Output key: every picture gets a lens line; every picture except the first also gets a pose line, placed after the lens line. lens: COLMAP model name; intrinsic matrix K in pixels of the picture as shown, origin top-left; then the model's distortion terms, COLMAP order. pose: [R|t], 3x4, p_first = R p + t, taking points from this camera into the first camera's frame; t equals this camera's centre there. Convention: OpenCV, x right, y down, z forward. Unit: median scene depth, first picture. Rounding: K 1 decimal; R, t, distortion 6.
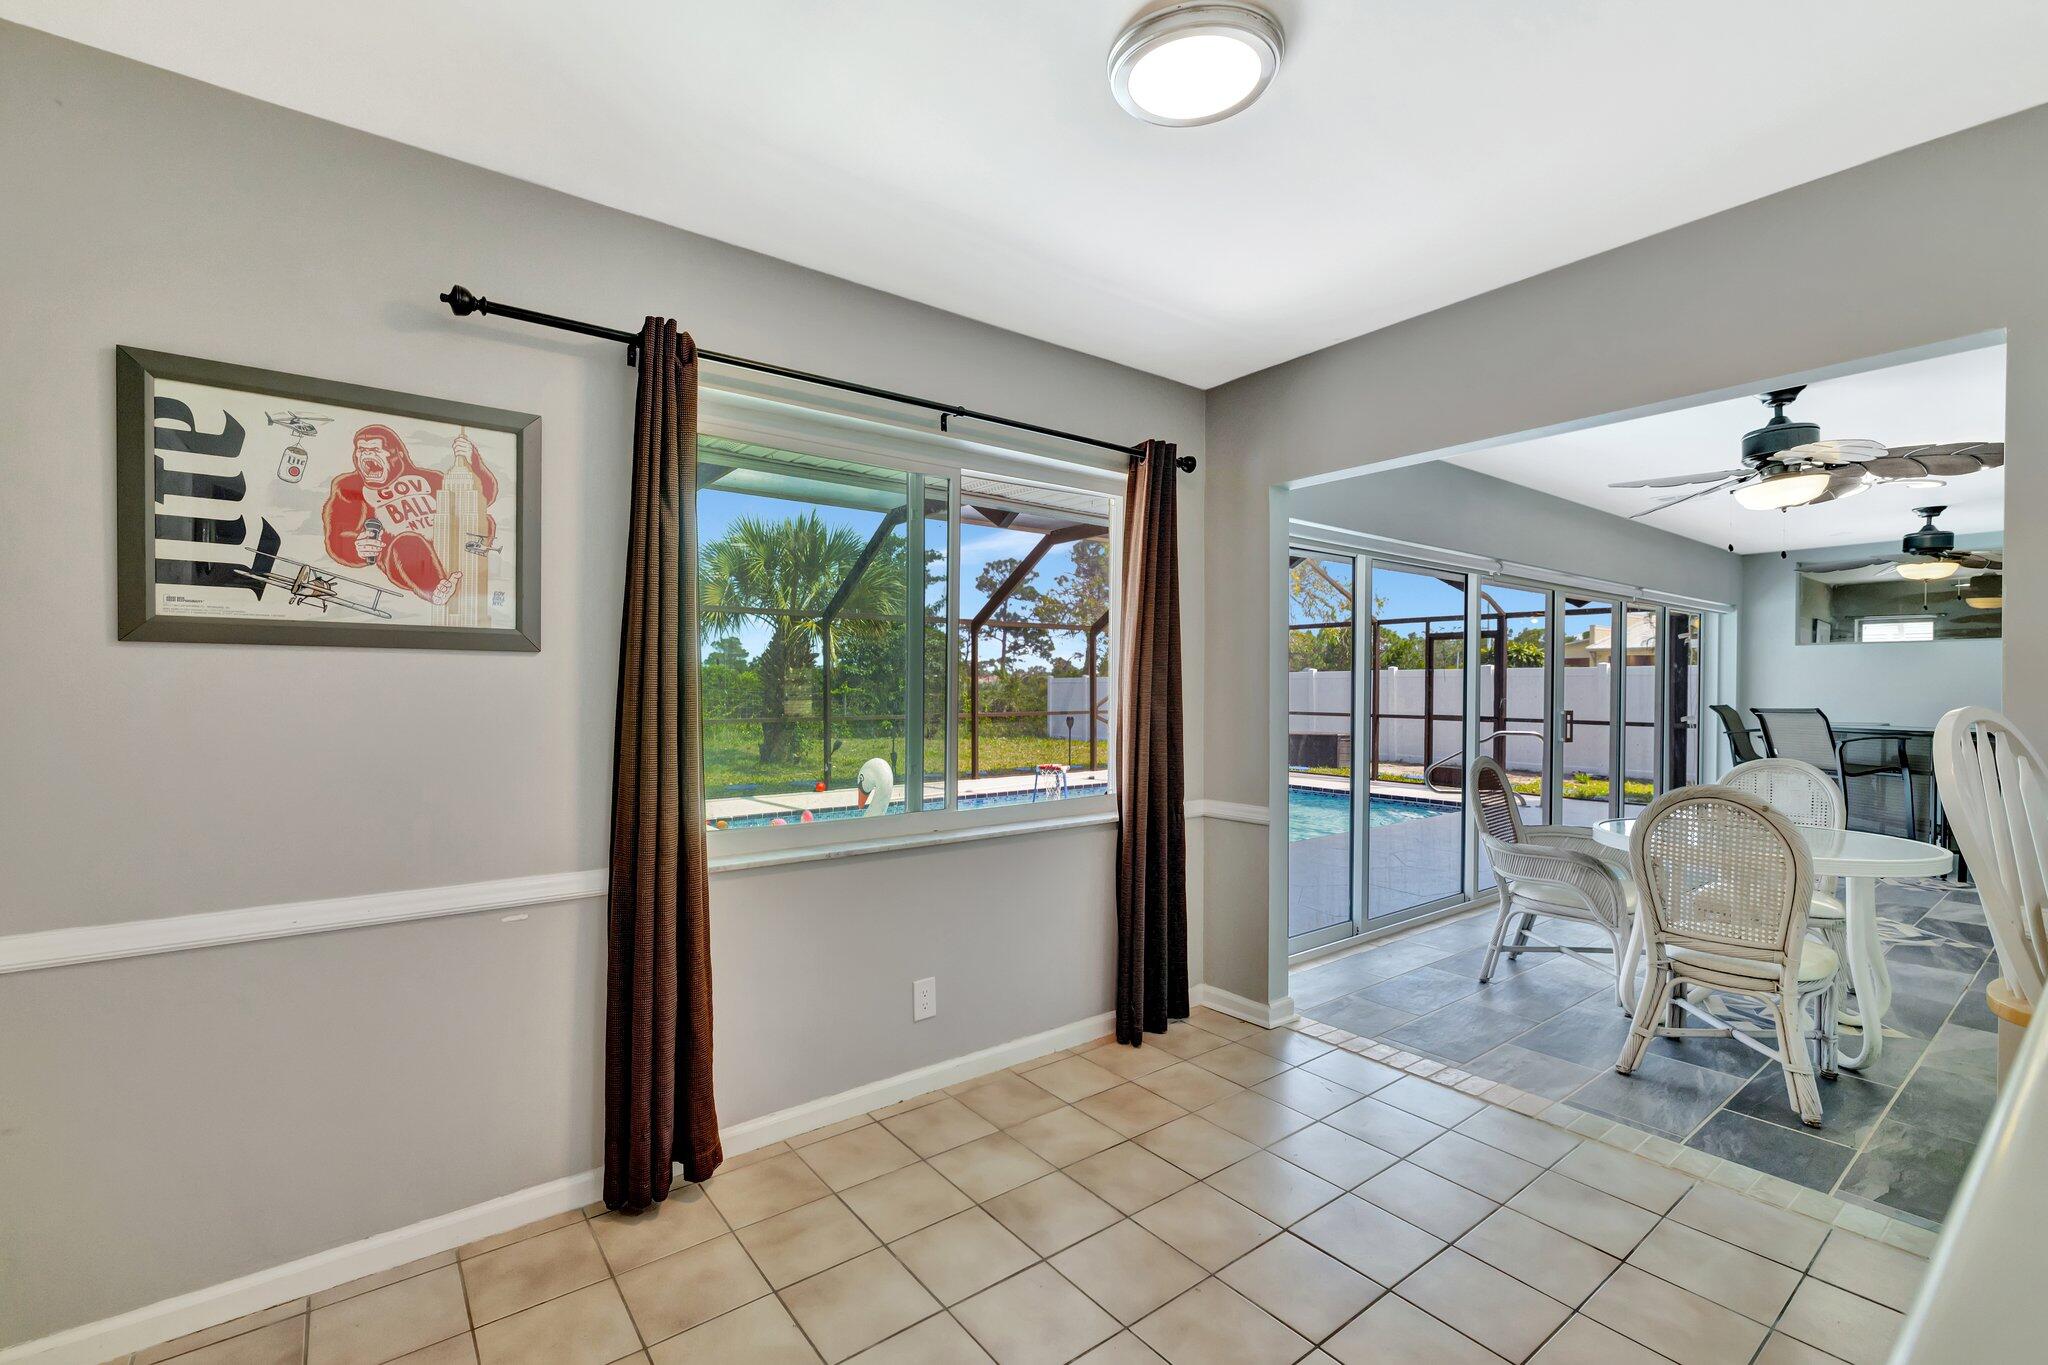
lens RADIAL K [[882.6, 0, 1006.0], [0, 882.6, 674.2], [0, 0, 1]] dist [0.001160, 0.000051]
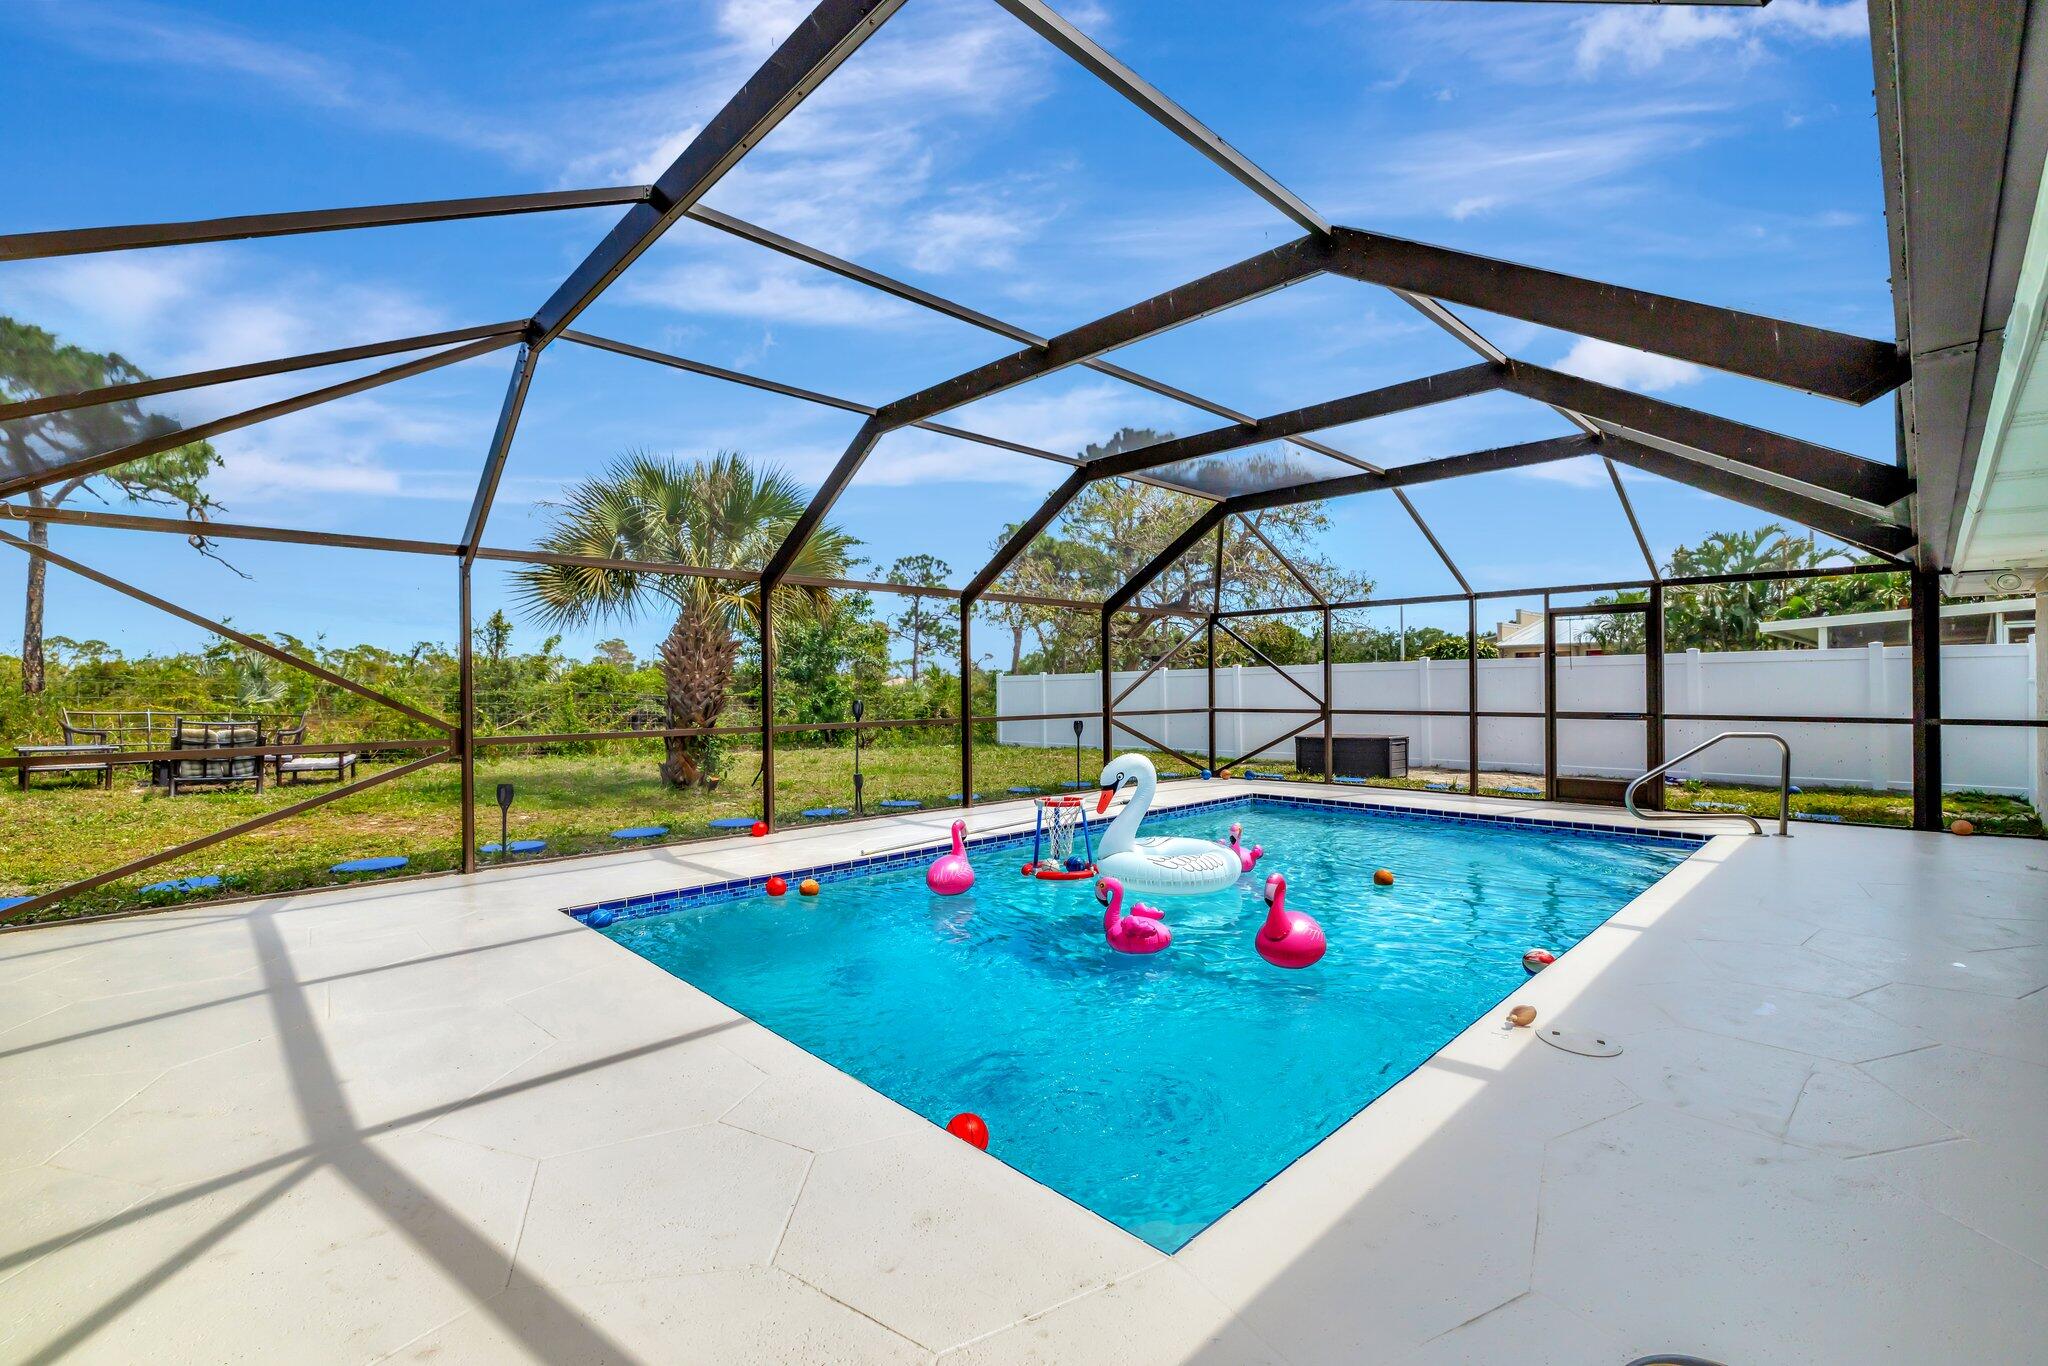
lens RADIAL K [[885.6, 0, 1019.4], [0, 885.6, 675.8], [0, 0, 1]] dist [0.001106, 0.000074]
pose [[0.992088, -0.009159, 0.125213, -0.086680], [0.009267, 0.999957, -0.000280, 0.009269], [-0.125205, 0.001439, 0.992130, 0.267268]]
